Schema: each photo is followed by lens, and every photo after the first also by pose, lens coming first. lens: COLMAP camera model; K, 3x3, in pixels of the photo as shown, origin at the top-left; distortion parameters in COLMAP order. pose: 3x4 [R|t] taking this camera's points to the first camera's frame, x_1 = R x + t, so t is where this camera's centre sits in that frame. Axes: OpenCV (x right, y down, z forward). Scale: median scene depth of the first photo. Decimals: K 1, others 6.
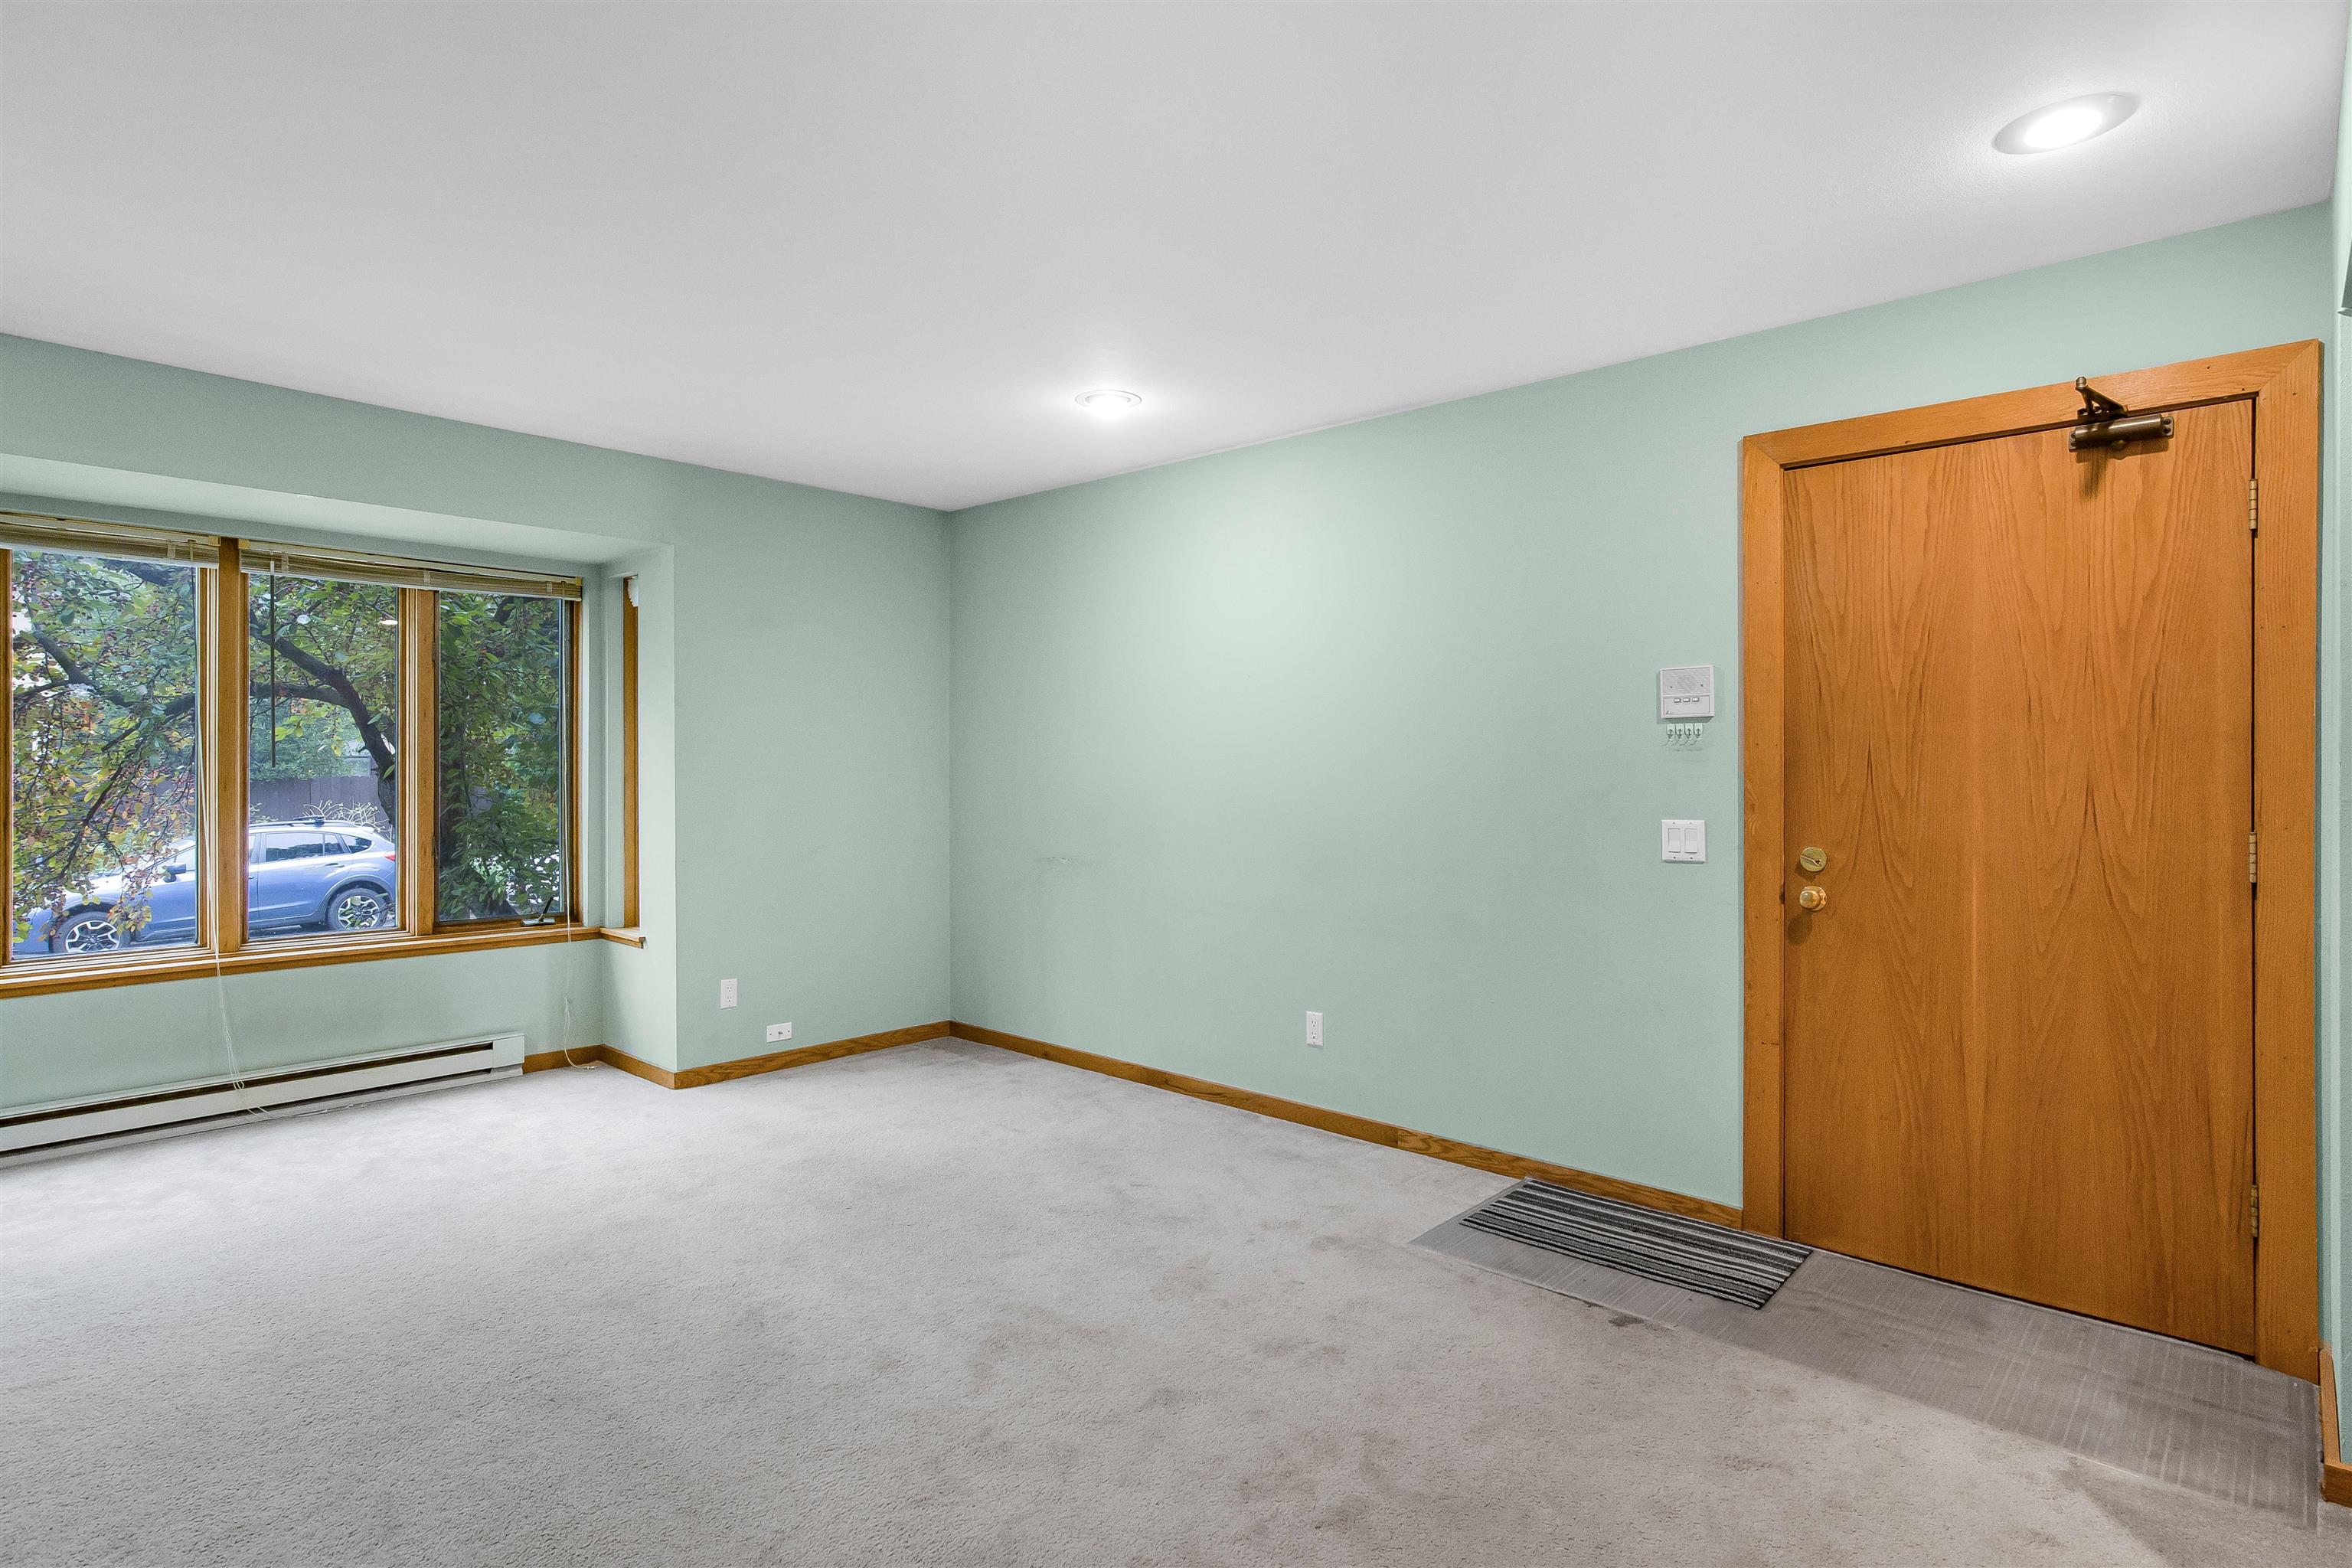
lens RADIAL K [[1208.4, 0, 1171.8], [0, 1208.4, 761.6], [0, 0, 1]] dist [-0.007423, 0.013691]
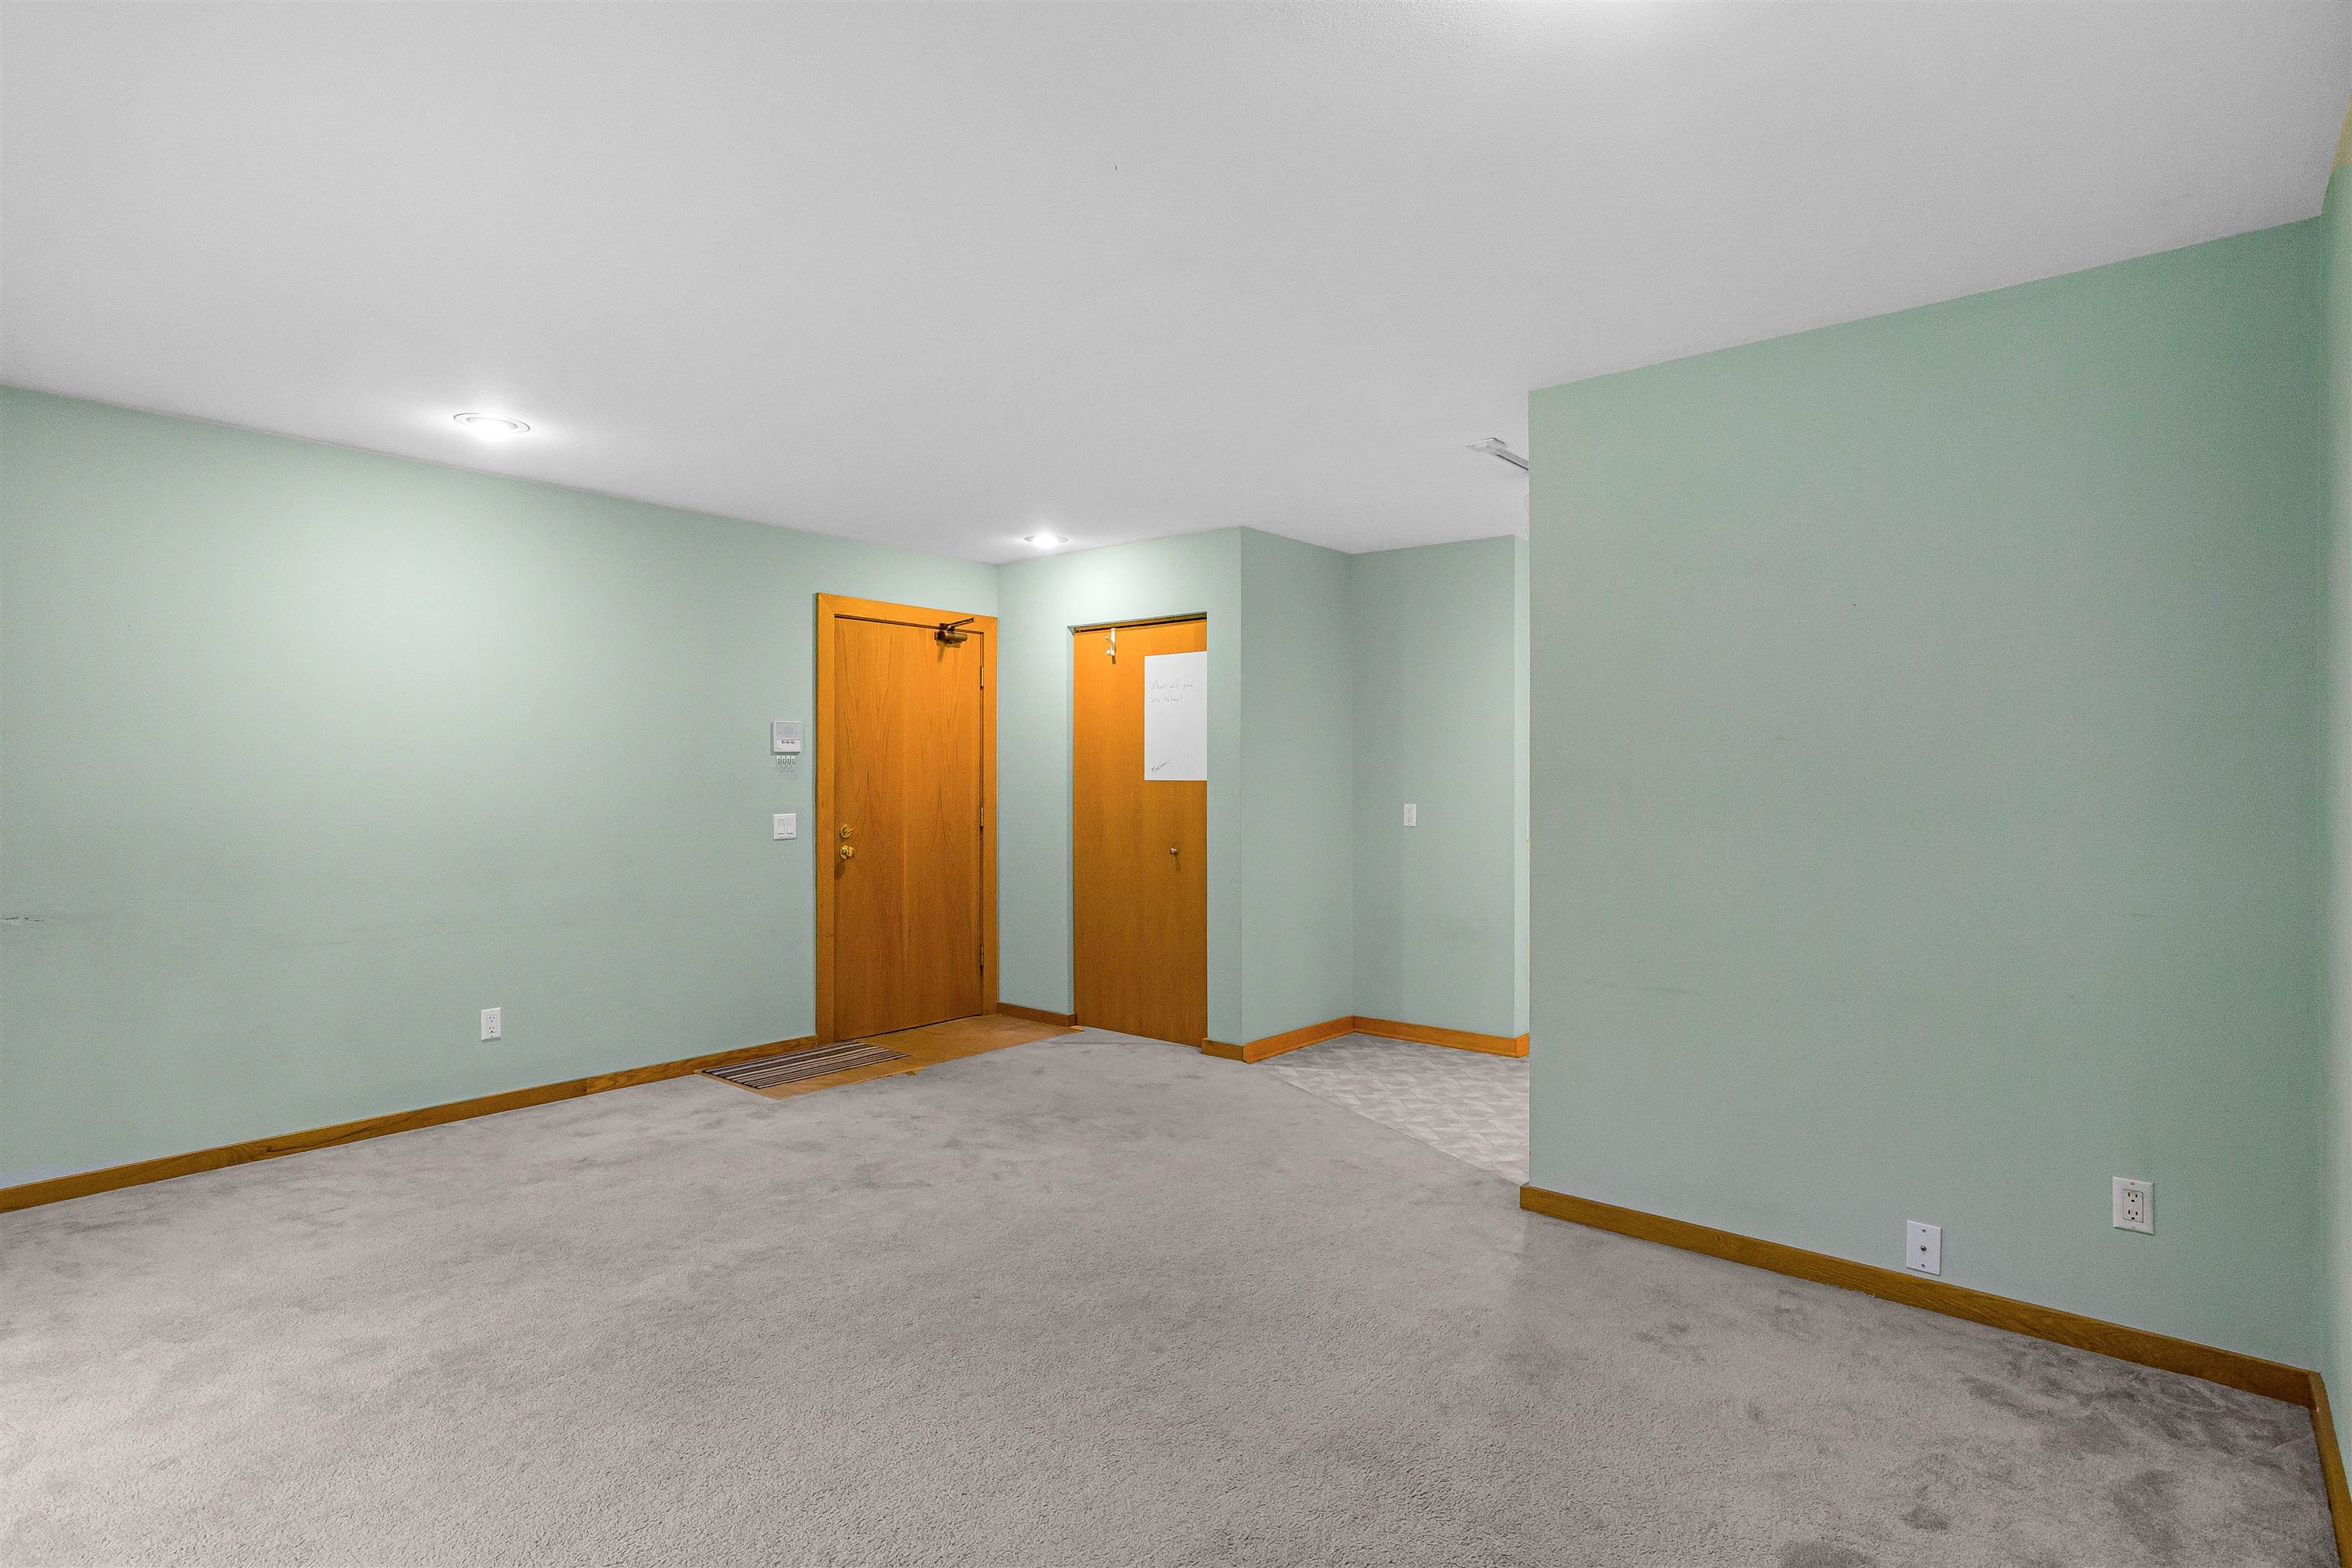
lens RADIAL K [[1201.6, 0, 1174.6], [0, 1201.6, 777.6], [0, 0, 1]] dist [-0.030476, 0.026220]
pose [[-0.049668, -0.004473, 0.998756, -0.988016], [-0.000989, 0.999990, 0.004429, -0.006968], [-0.998765, -0.000768, -0.049672, 0.437093]]
